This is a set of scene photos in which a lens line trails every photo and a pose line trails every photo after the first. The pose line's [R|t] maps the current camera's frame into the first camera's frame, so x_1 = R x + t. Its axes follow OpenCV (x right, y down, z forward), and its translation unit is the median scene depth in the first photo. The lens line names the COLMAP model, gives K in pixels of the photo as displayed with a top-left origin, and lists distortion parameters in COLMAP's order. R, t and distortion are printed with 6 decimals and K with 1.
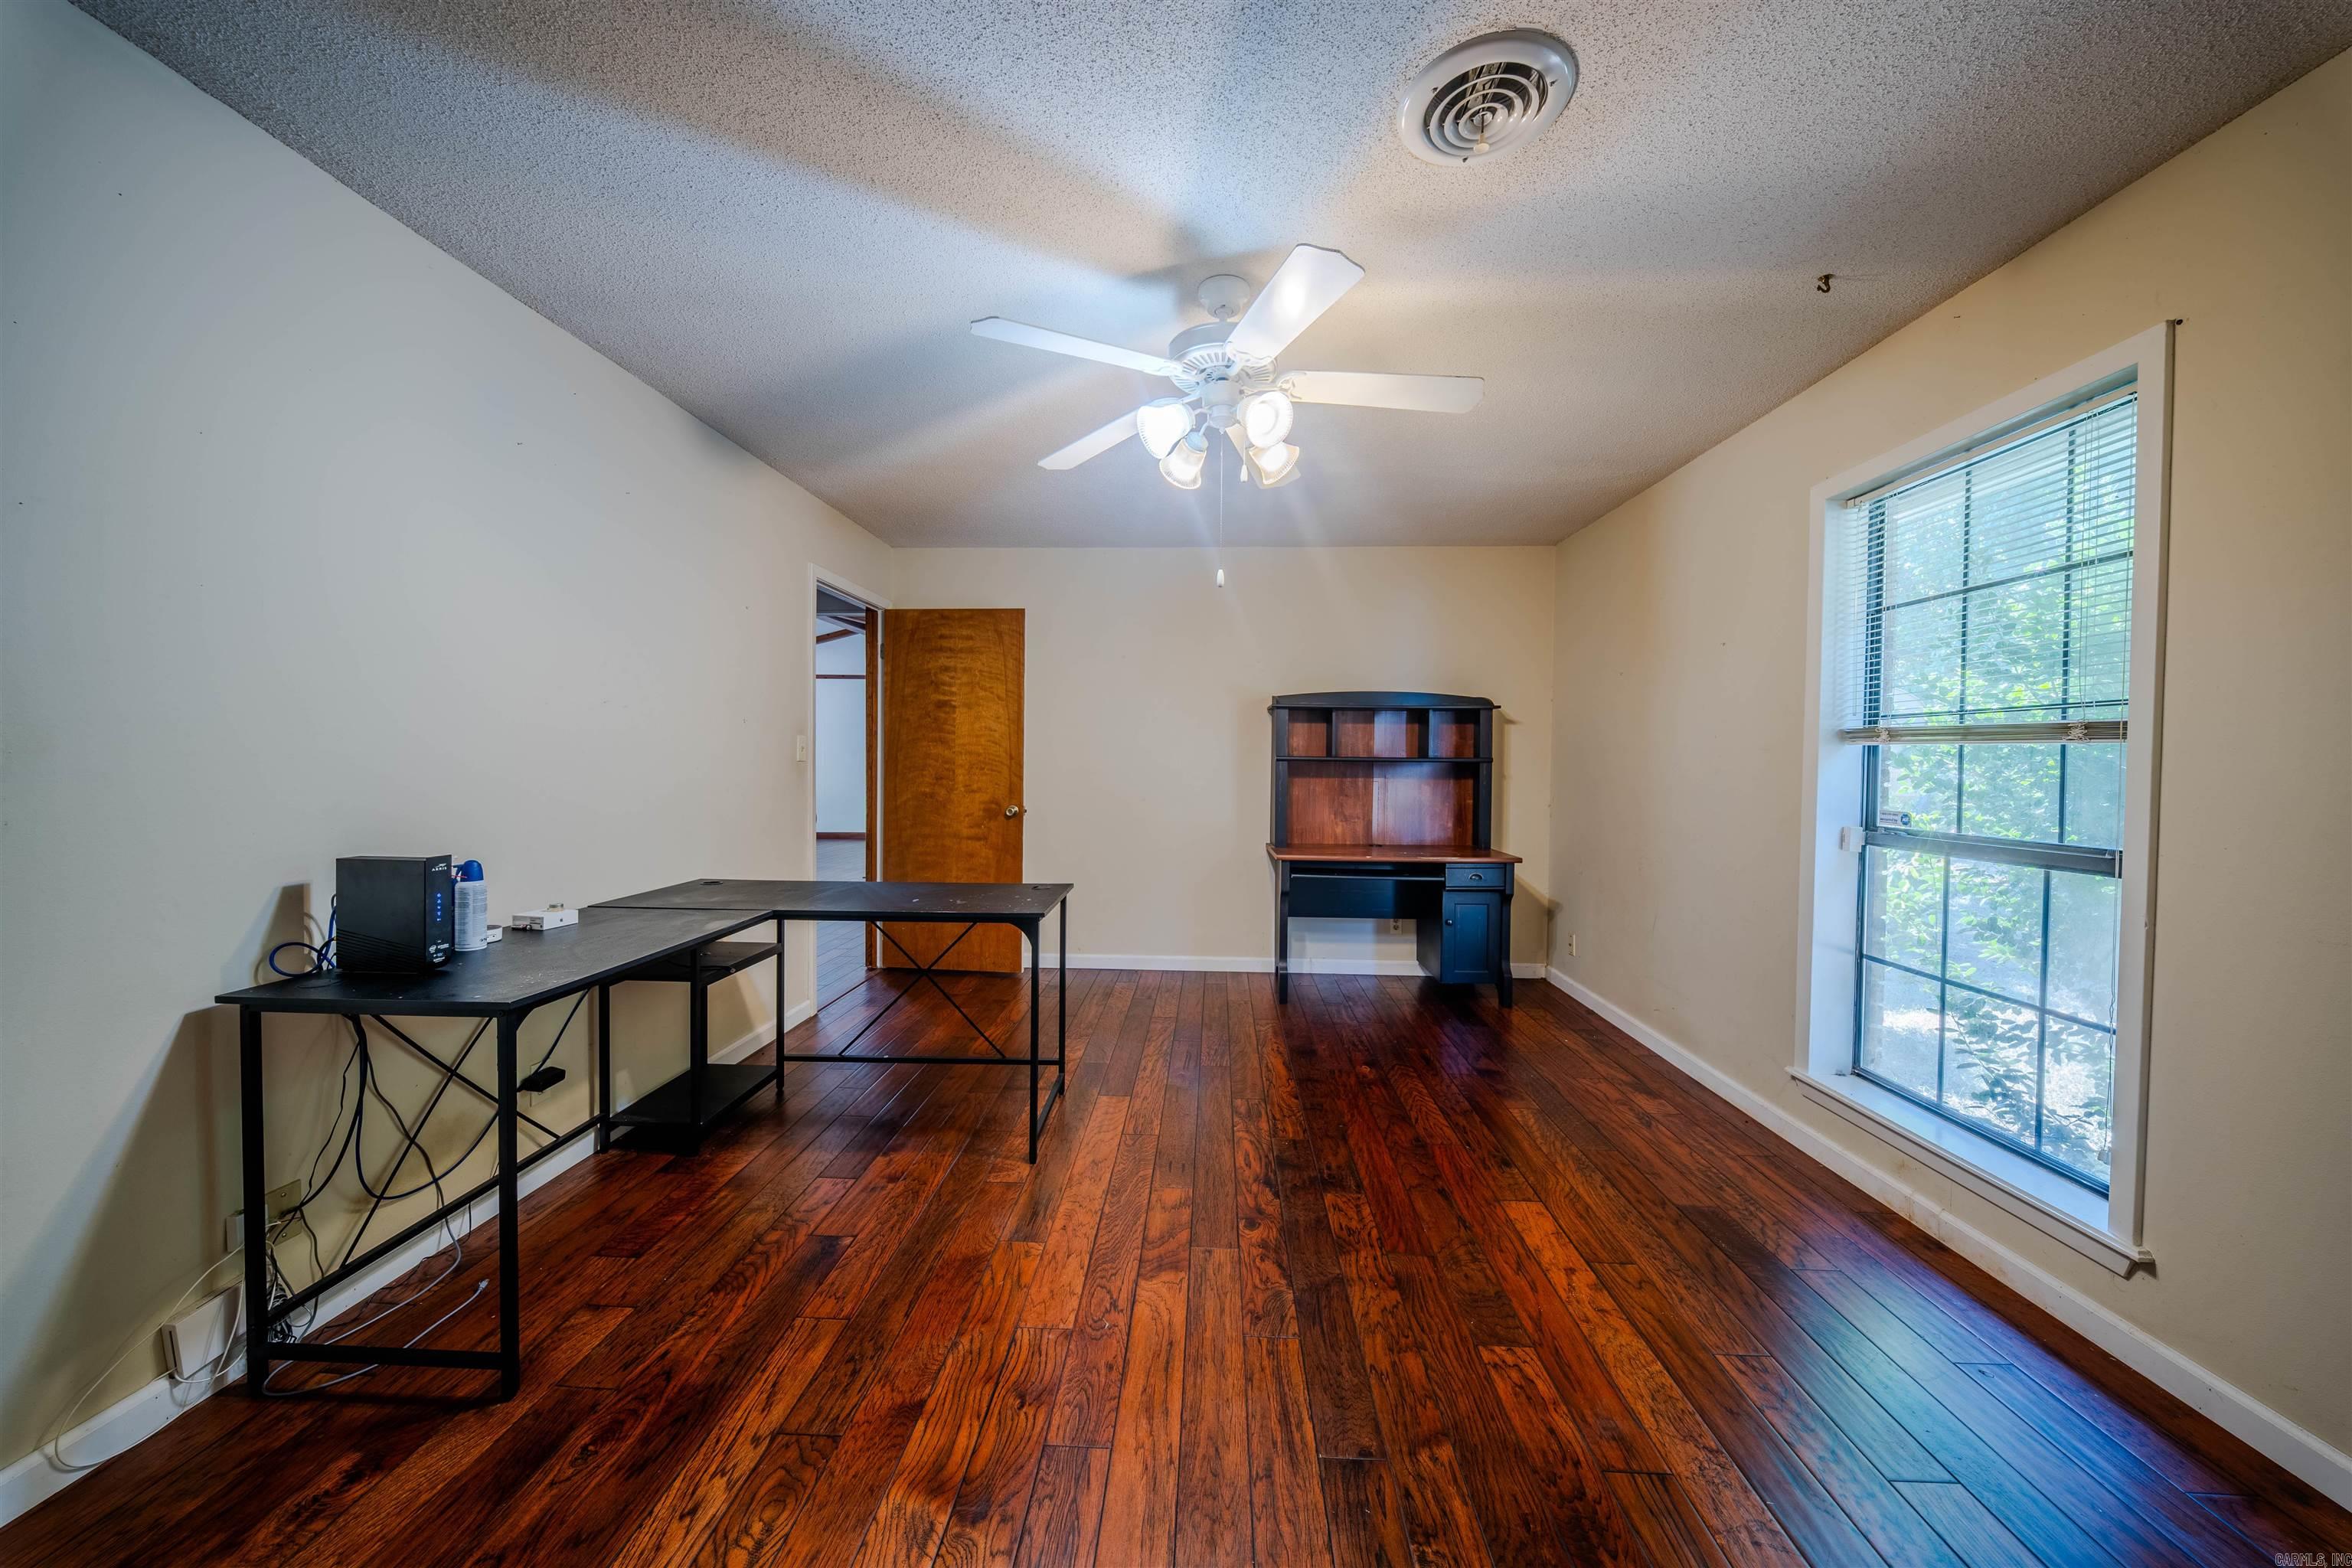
lens RADIAL K [[817.2, 0, 1173.8], [0, 817.2, 777.6], [0, 0, 1]] dist [0.016955, -0.010639]
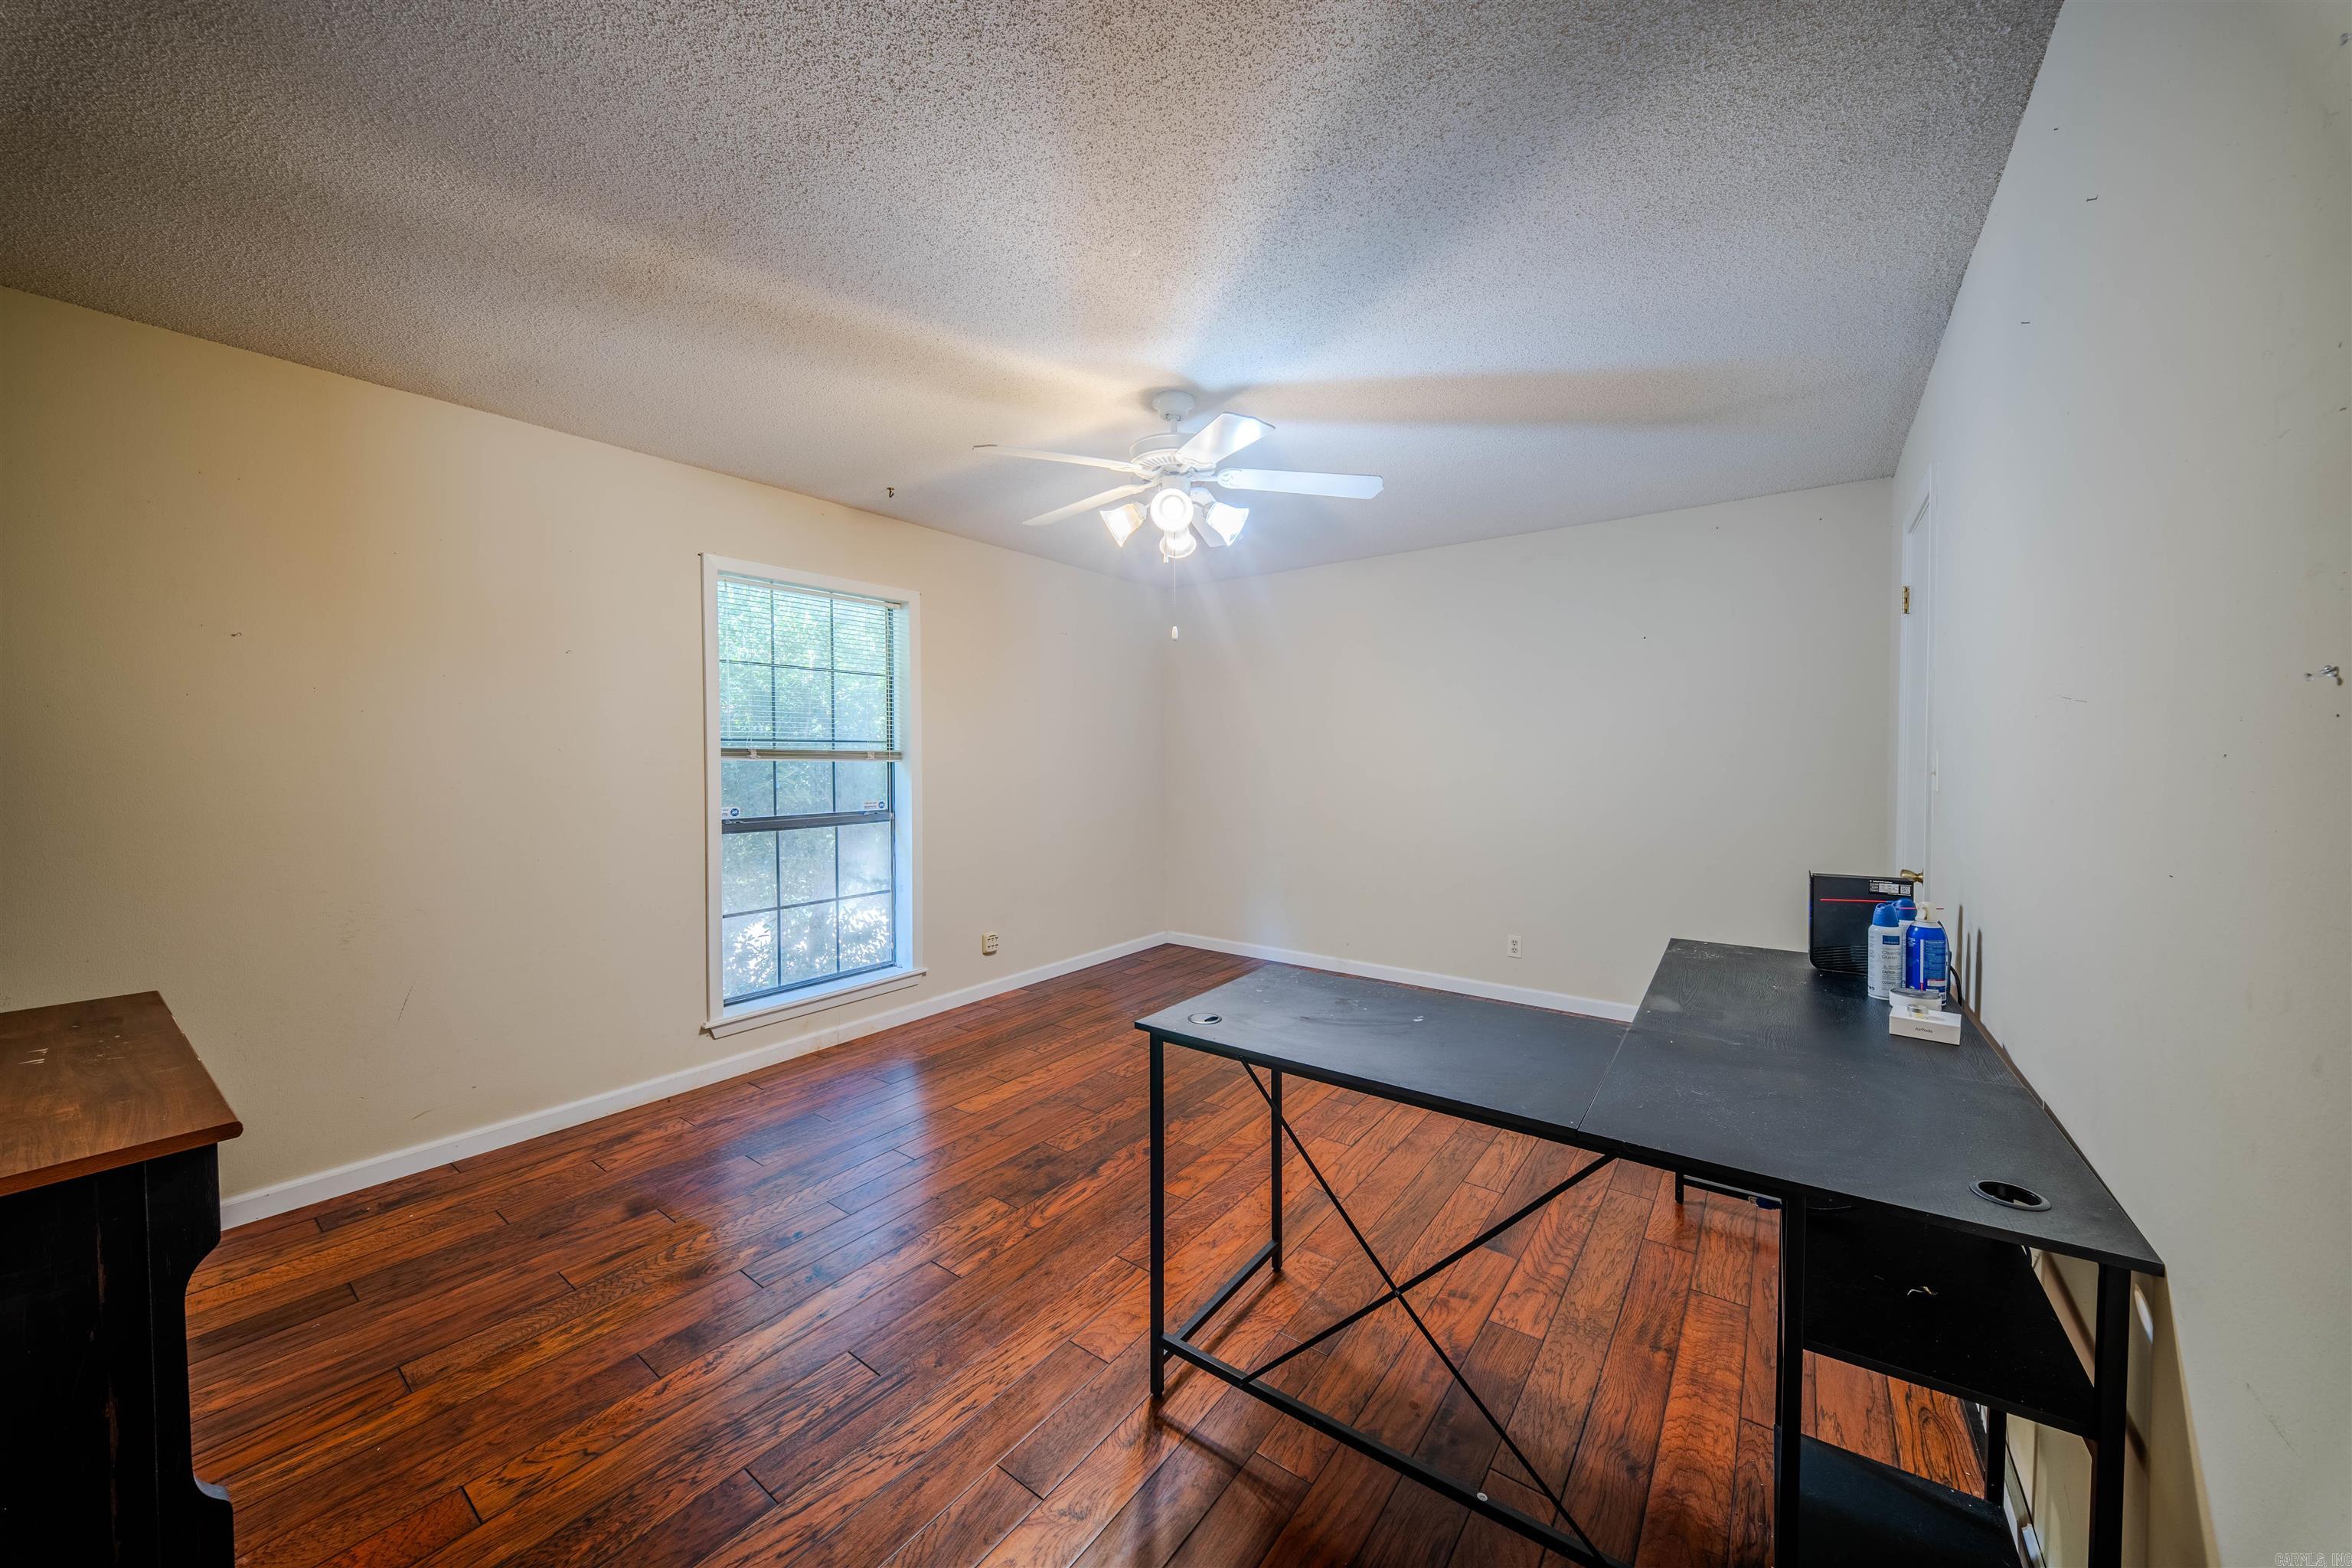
lens RADIAL K [[821.9, 0, 1179.8], [0, 821.9, 778.6], [0, 0, 1]] dist [0.010337, -0.007662]
pose [[-0.829977, -0.022420, 0.557346, -0.659469], [0.006969, 0.998697, 0.050553, -0.089723], [-0.557753, 0.045842, -0.828740, 2.079528]]
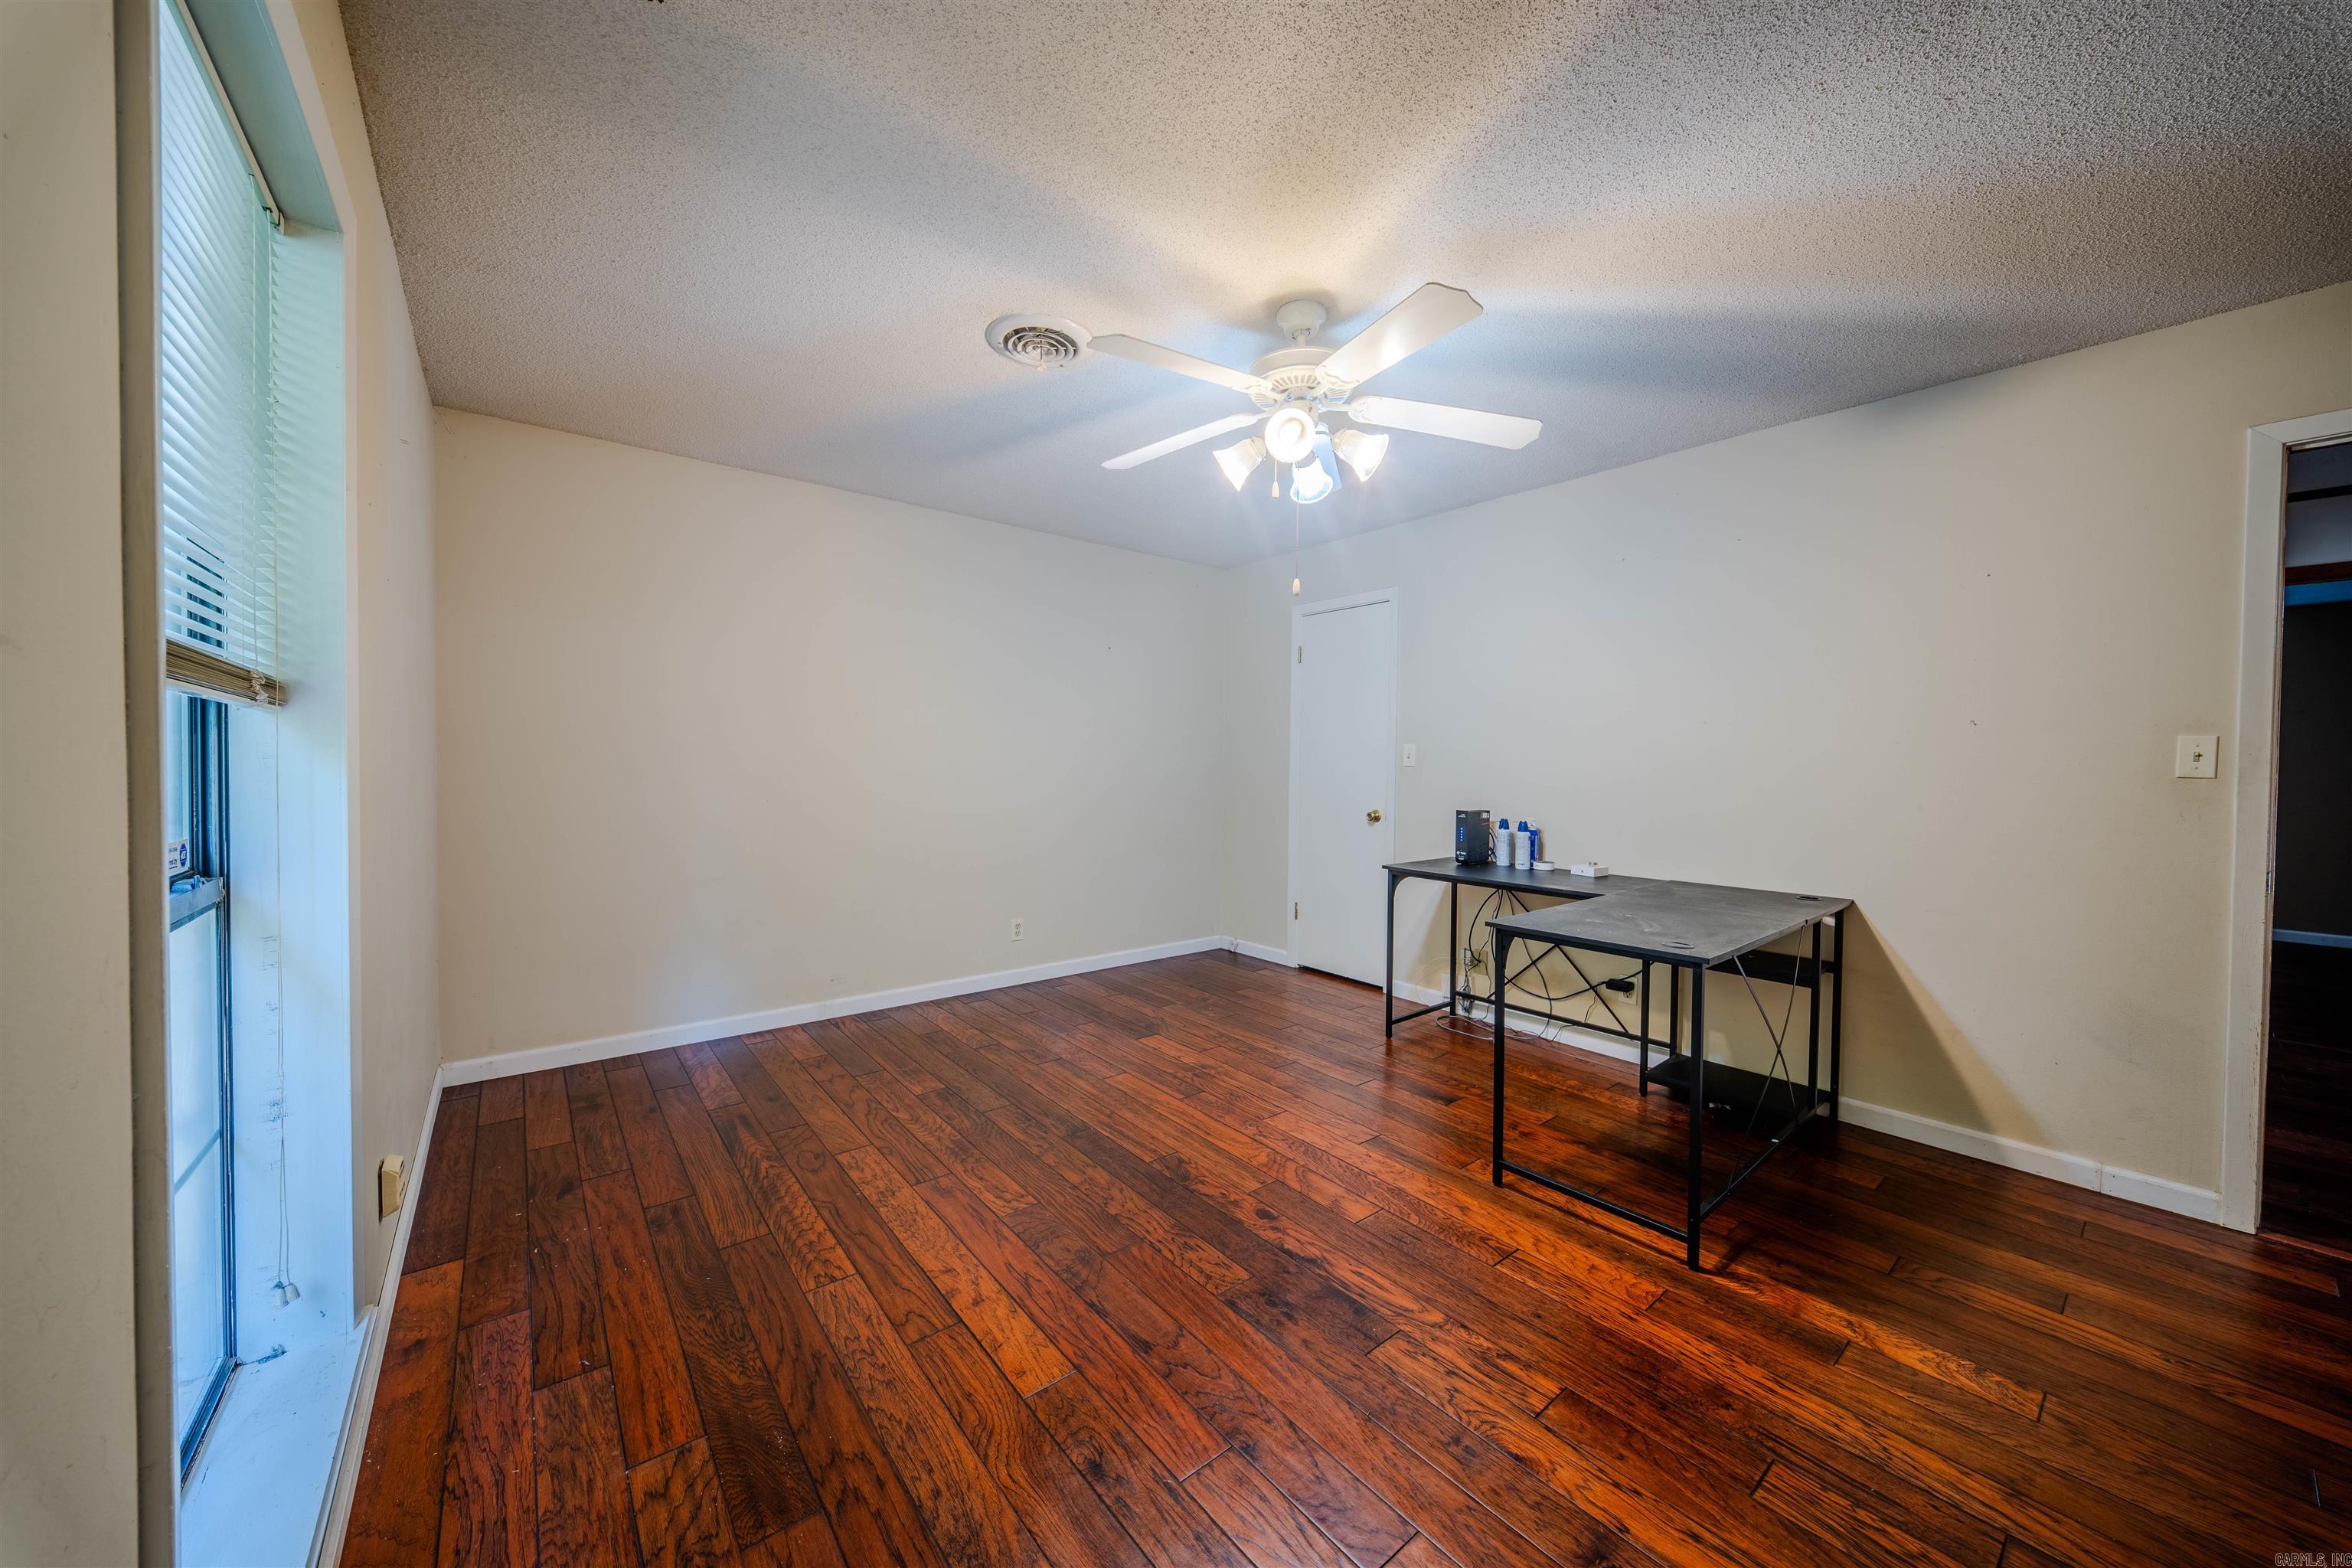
lens RADIAL K [[821.9, 0, 1179.8], [0, 821.9, 778.6], [0, 0, 1]] dist [0.010337, -0.007662]
pose [[-0.745920, -0.003789, -0.666025, 0.893907], [-0.033970, 0.998899, 0.032362, -0.025916], [0.665168, 0.046764, -0.745228, 1.739636]]
